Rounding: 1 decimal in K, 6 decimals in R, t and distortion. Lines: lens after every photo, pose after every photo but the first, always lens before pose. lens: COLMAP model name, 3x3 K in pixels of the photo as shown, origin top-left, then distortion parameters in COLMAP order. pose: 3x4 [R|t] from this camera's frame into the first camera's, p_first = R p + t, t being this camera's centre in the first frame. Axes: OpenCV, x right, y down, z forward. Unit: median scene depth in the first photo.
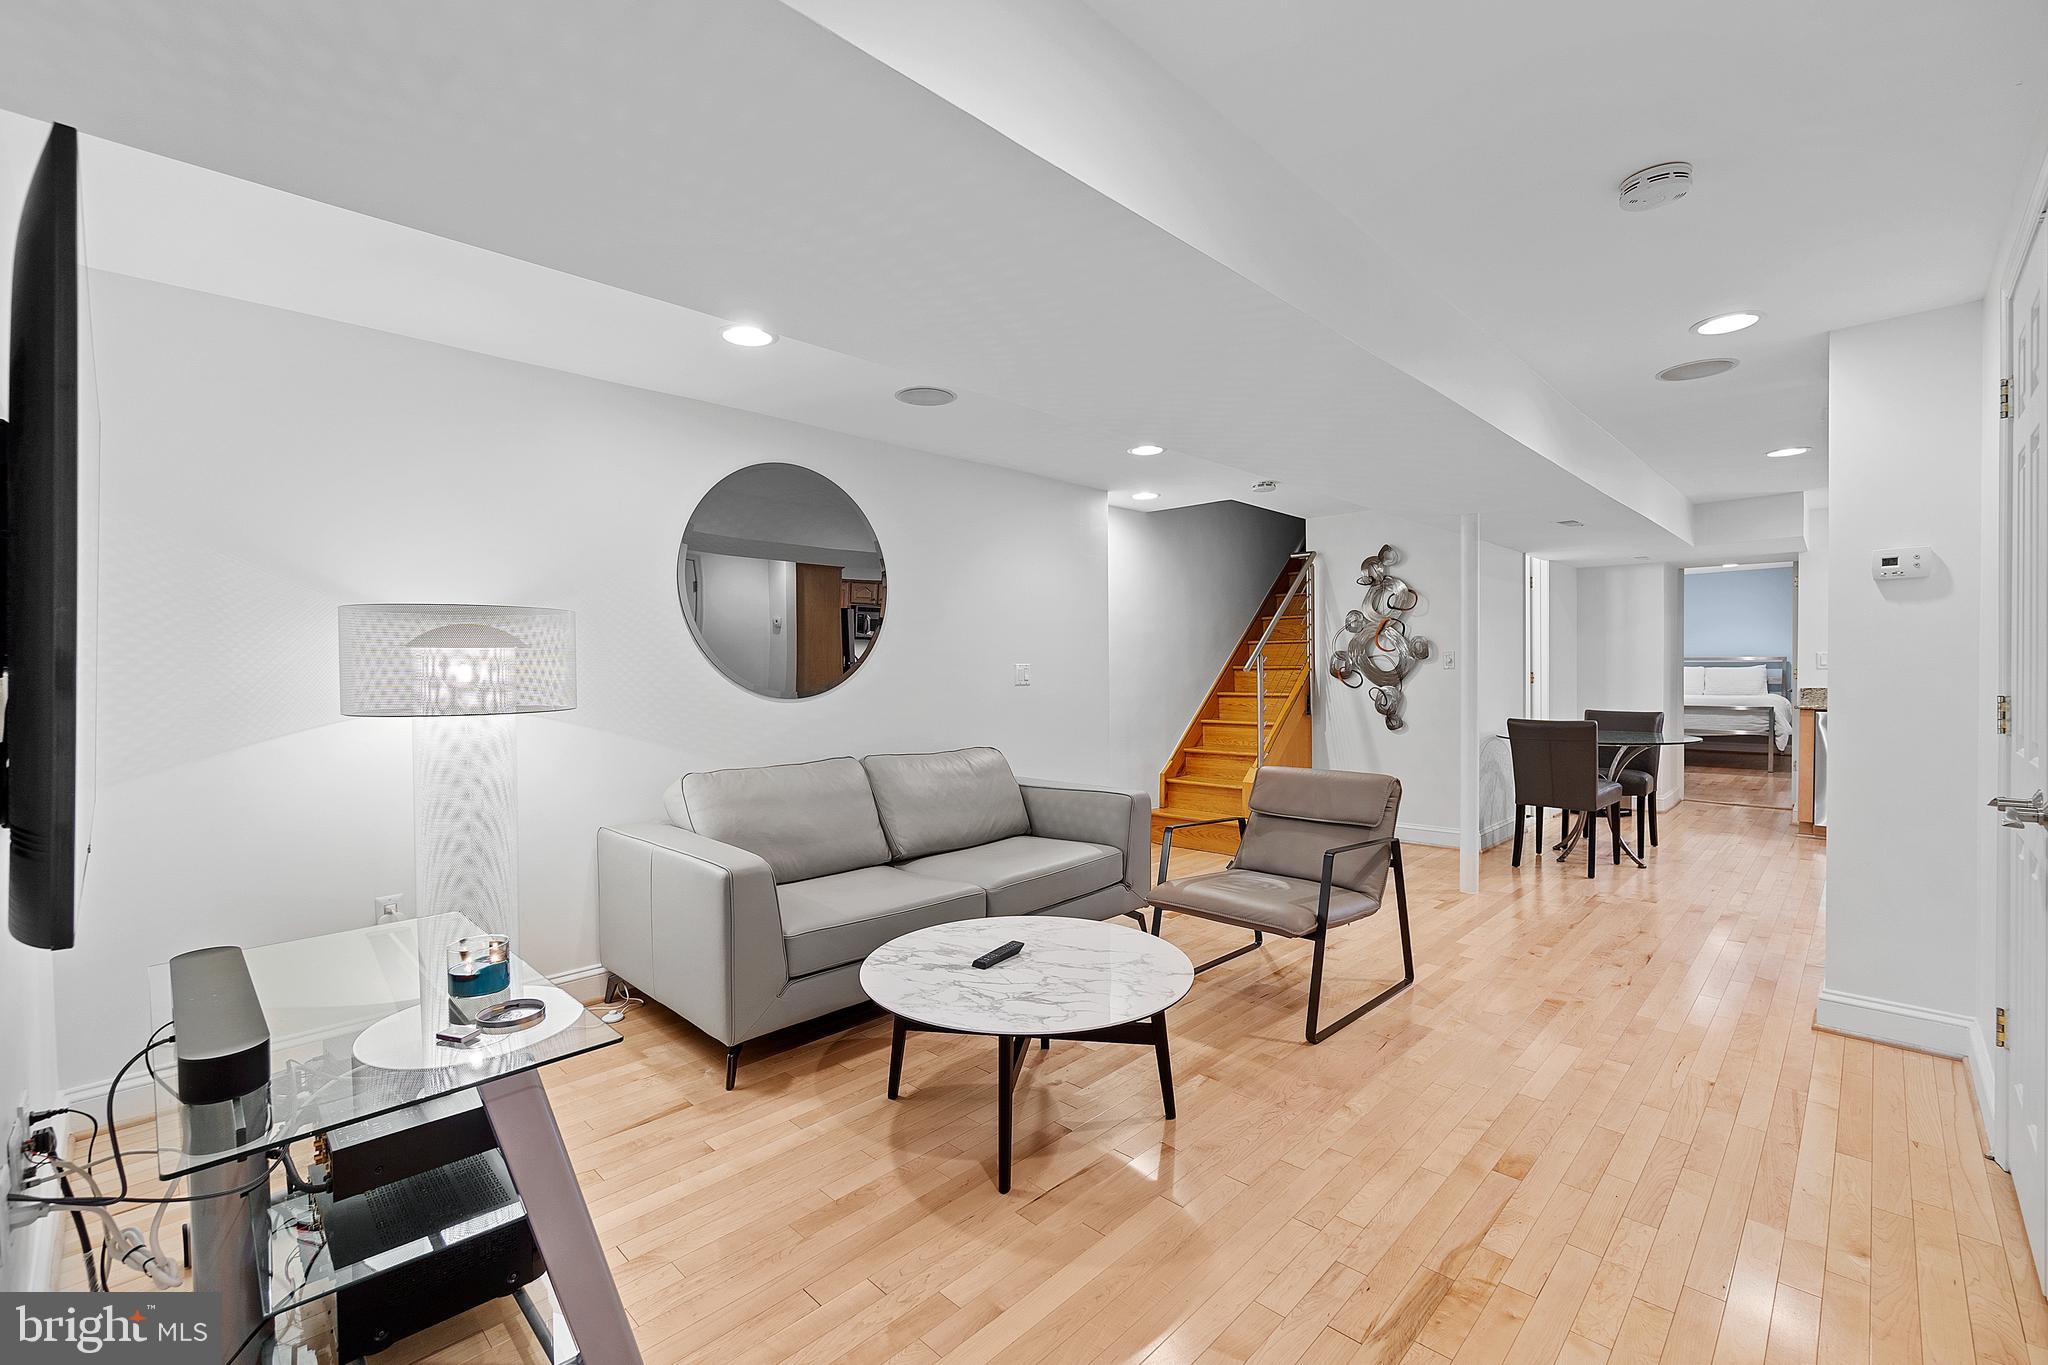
lens RADIAL K [[869.8, 0, 1024.0], [0, 869.8, 682.5], [0, 0, 1]] dist [0.001359, 0.000053]
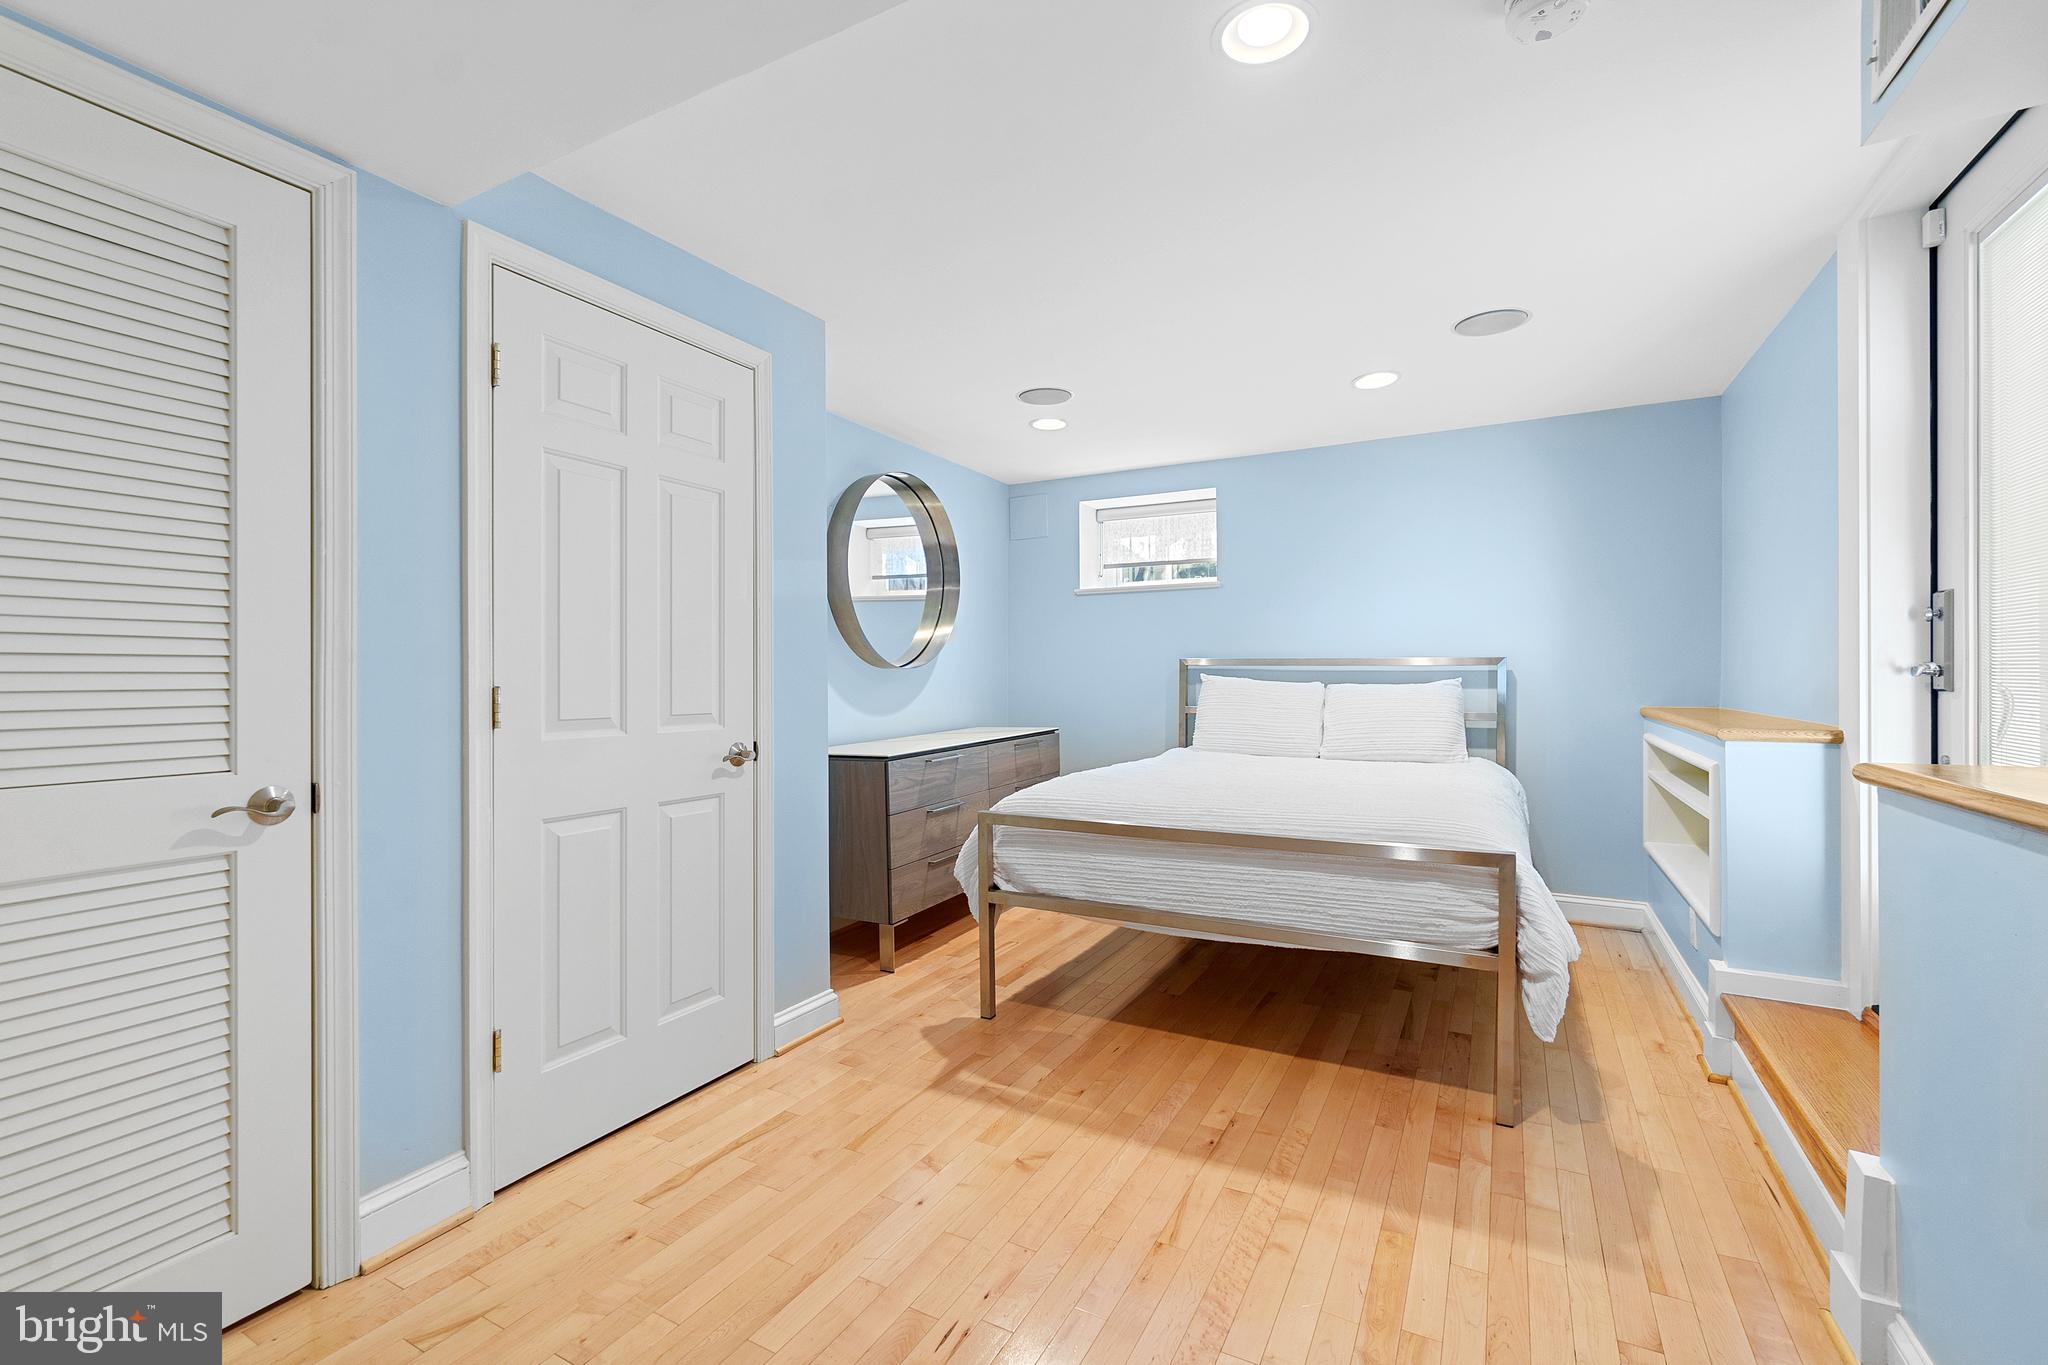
lens RADIAL K [[886.3, 0, 1024.0], [0, 886.3, 682.5], [0, 0, 1]] dist [0.001904, 0.000084]
pose [[0.961843, 0.003164, 0.273583, 1.024248], [-0.000456, 0.999950, -0.009961, -0.026222], [-0.273601, 0.009456, 0.961797, 1.236442]]
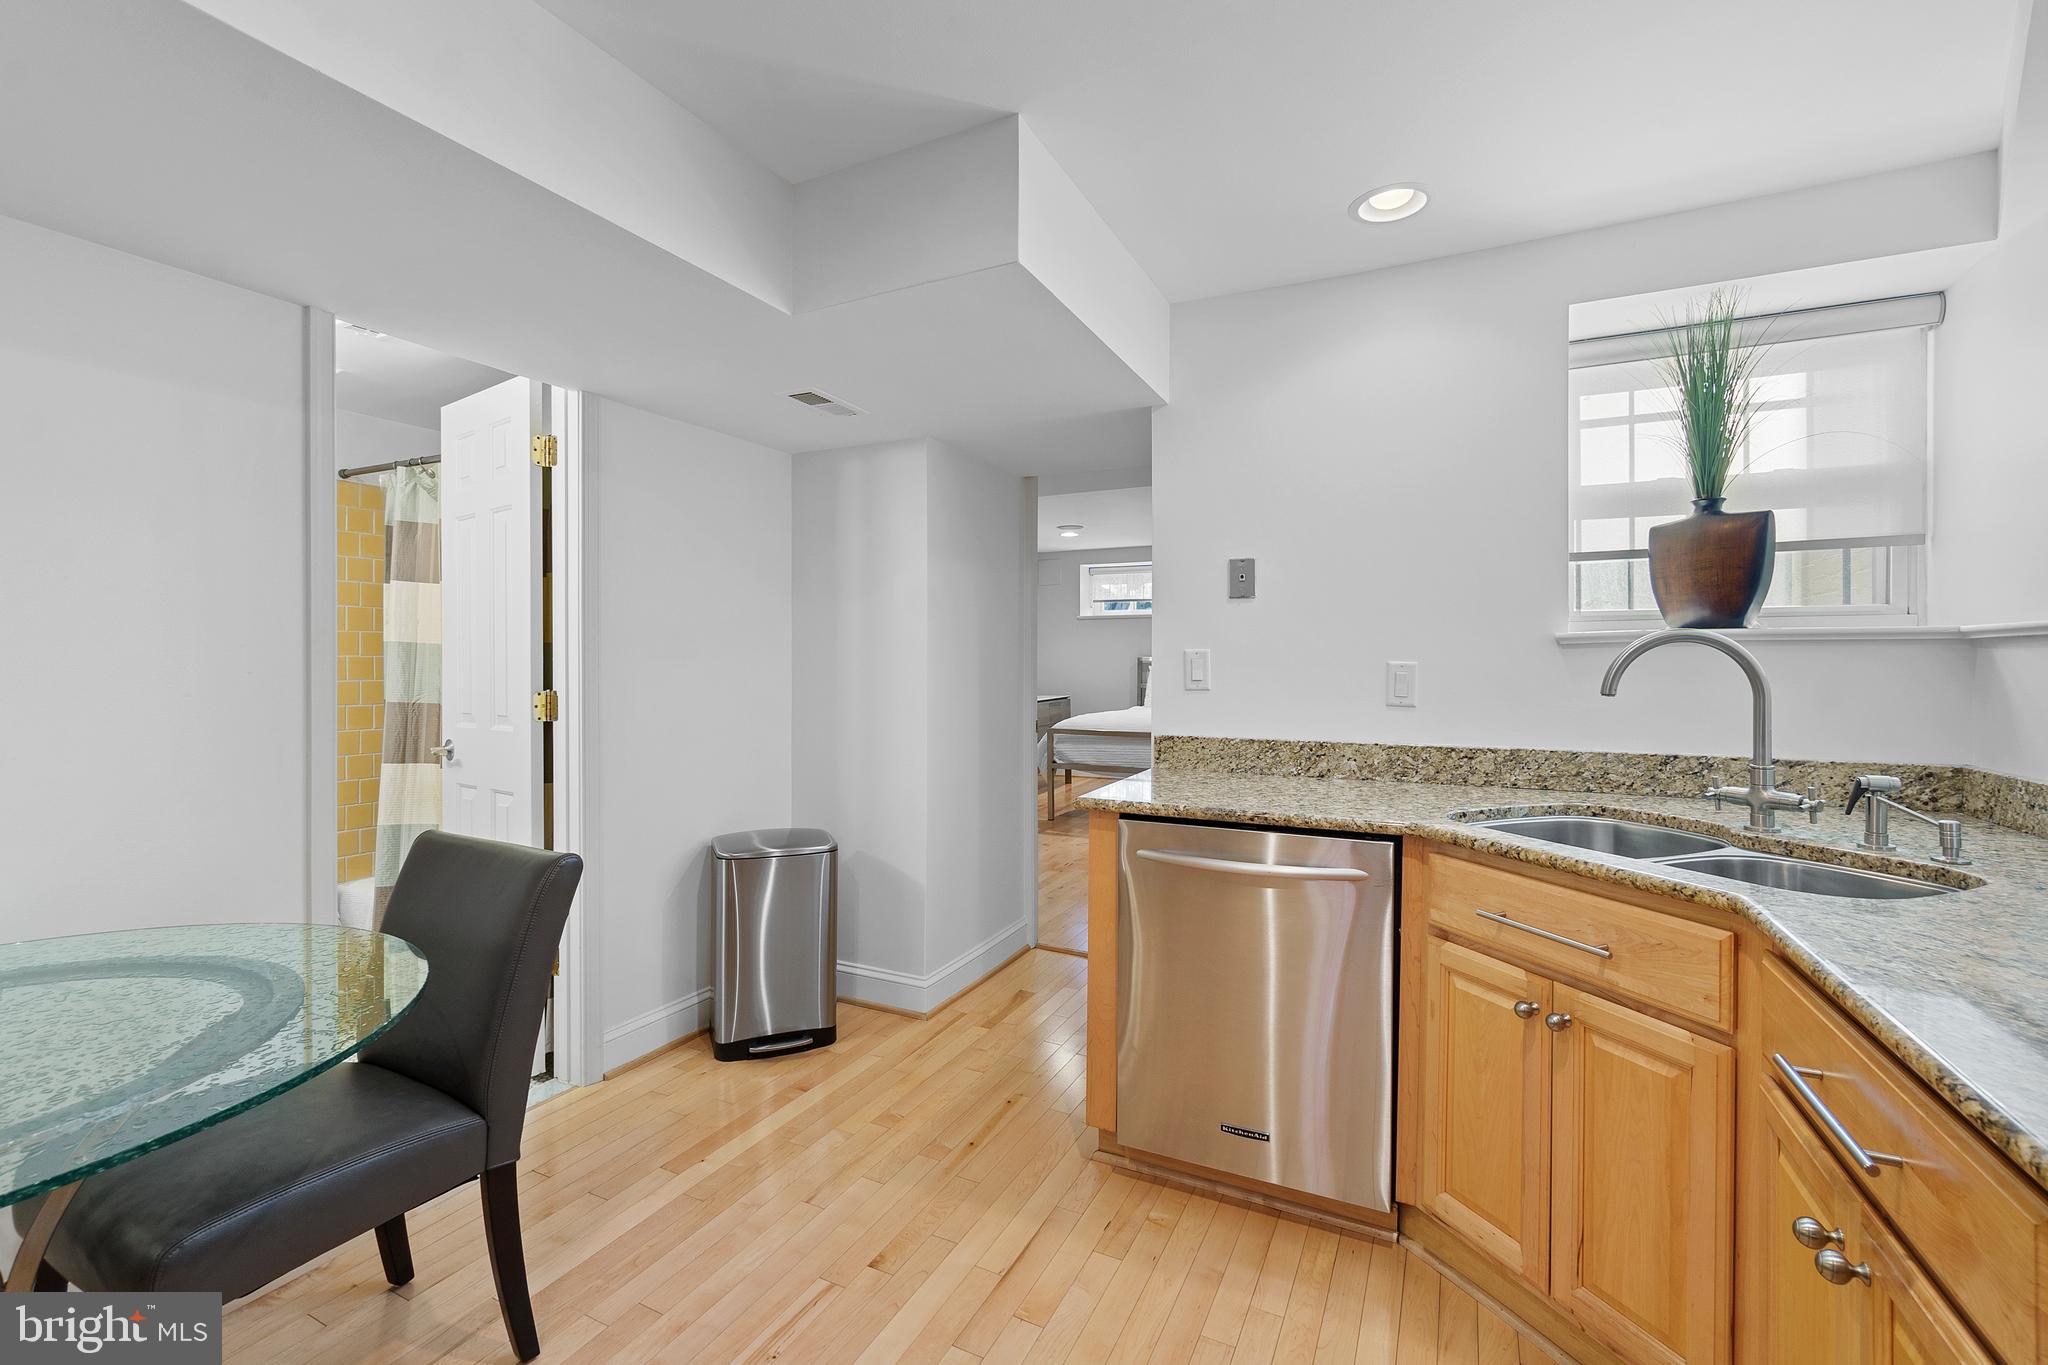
lens RADIAL K [[875.2, 0, 1025.1], [0, 875.2, 669.8], [0, 0, 1]] dist [-0.020989, -0.000123]
pose [[0.948974, 0.011535, 0.315142, 0.756106], [-0.009275, 0.999919, -0.008671, -0.021755], [-0.315217, 0.005305, 0.949005, 0.673986]]
